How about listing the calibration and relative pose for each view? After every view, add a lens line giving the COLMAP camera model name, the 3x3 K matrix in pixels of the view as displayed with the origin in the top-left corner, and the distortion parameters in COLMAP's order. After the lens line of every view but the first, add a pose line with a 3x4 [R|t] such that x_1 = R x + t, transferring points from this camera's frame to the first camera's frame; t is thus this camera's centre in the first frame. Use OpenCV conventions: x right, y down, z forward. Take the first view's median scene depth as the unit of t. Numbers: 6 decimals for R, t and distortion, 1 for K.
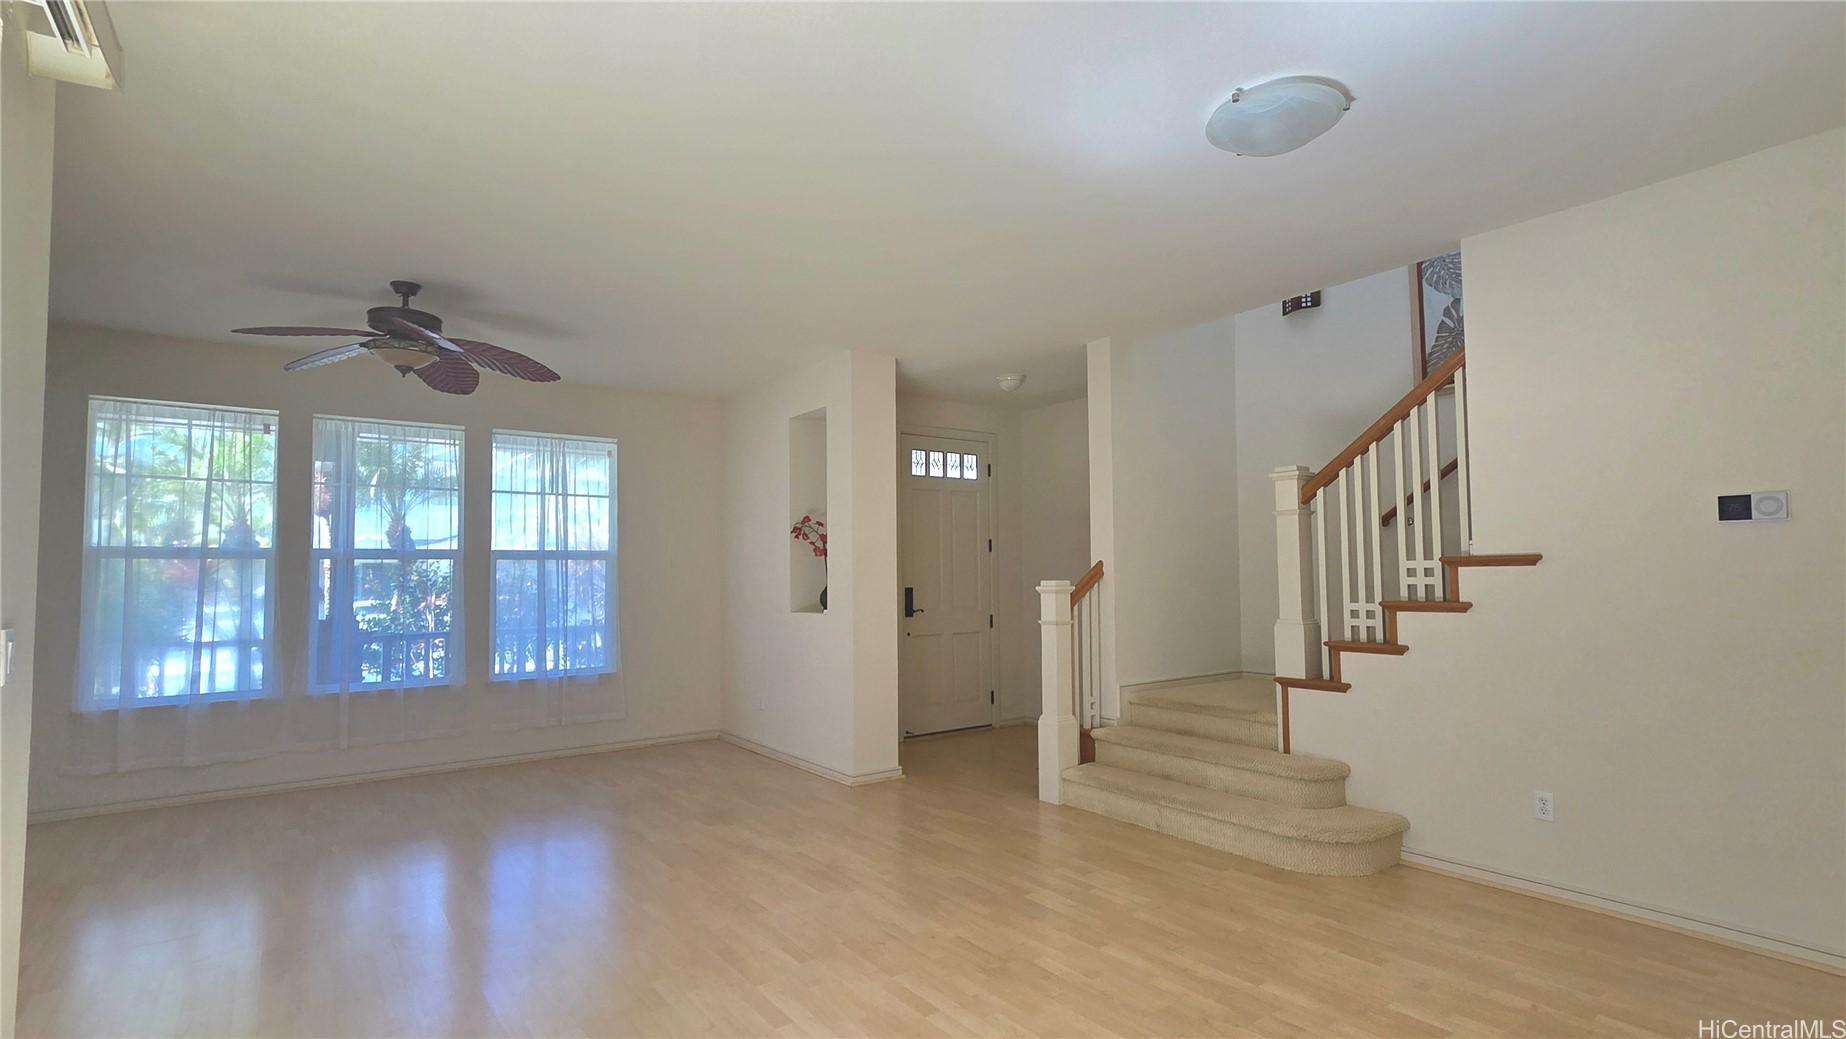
lens RADIAL K [[865.4, 0, 919.6], [0, 865.4, 530.4], [0, 0, 1]] dist [-0.004073, -0.000291]
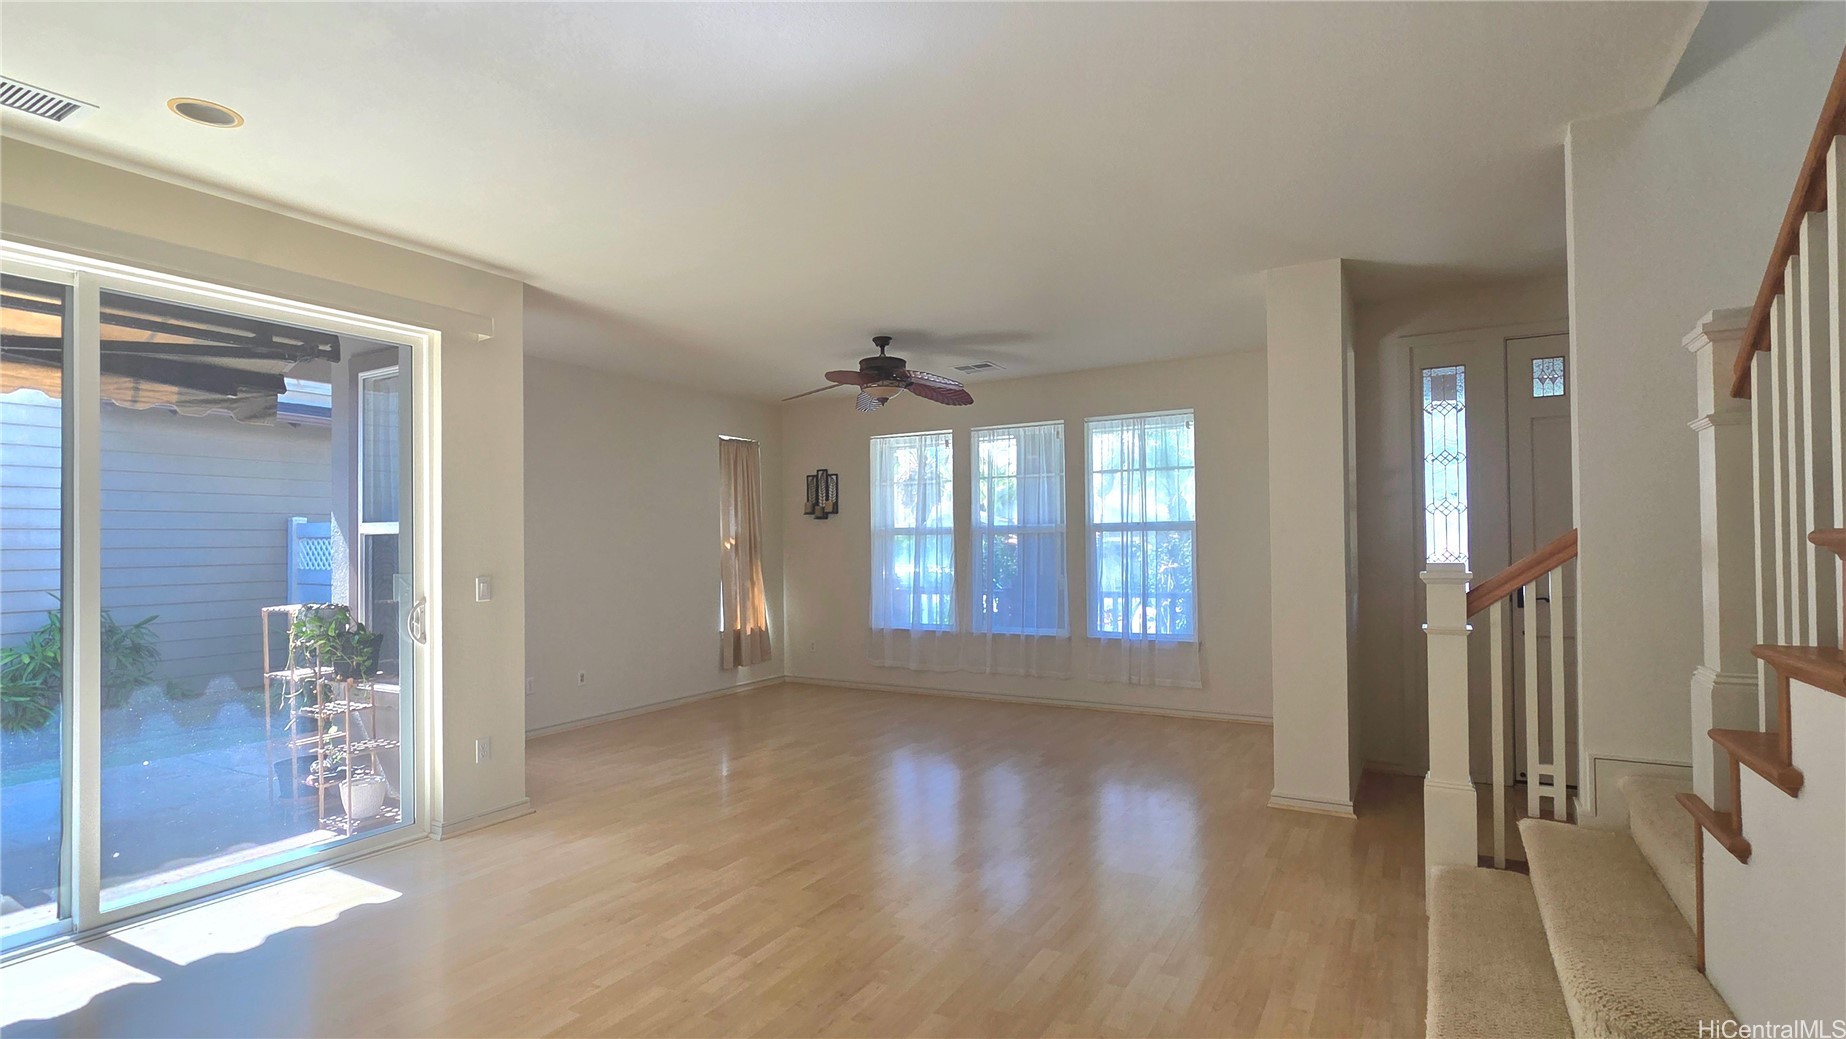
lens RADIAL K [[865.4, 0, 919.6], [0, 865.4, 530.4], [0, 0, 1]] dist [-0.004073, -0.000291]
pose [[0.400829, -0.010678, -0.916091, 0.527455], [0.055521, 0.998377, 0.012655, 0.005033], [0.914469, -0.055934, 0.400771, 0.370853]]
